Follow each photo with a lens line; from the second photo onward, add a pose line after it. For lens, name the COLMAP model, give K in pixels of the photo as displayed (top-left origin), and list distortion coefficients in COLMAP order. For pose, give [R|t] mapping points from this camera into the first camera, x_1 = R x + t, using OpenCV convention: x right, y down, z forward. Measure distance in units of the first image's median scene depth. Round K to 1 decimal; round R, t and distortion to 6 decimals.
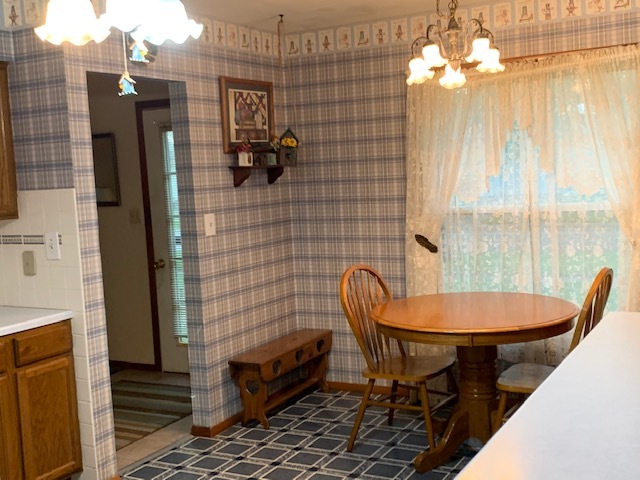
lens RADIAL K [[786.7, 0, 319.2], [0, 786.7, 244.4], [0, 0, 1]] dist [0.032273, 0.000000]
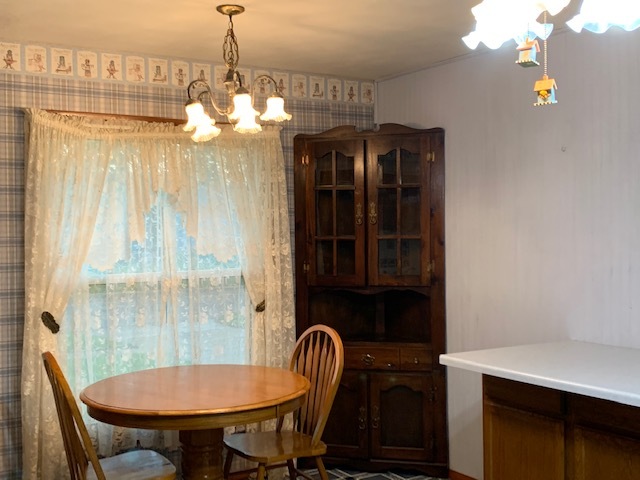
lens RADIAL K [[857.1, 0, 320.4], [0, 857.1, 237.9], [0, 0, 1]] dist [-0.013119, 0.000000]
pose [[0.426337, 0.028790, 0.904106, -0.564503], [0.063595, 0.996066, -0.061707, -0.016351], [-0.902326, 0.083805, 0.422829, 0.384032]]
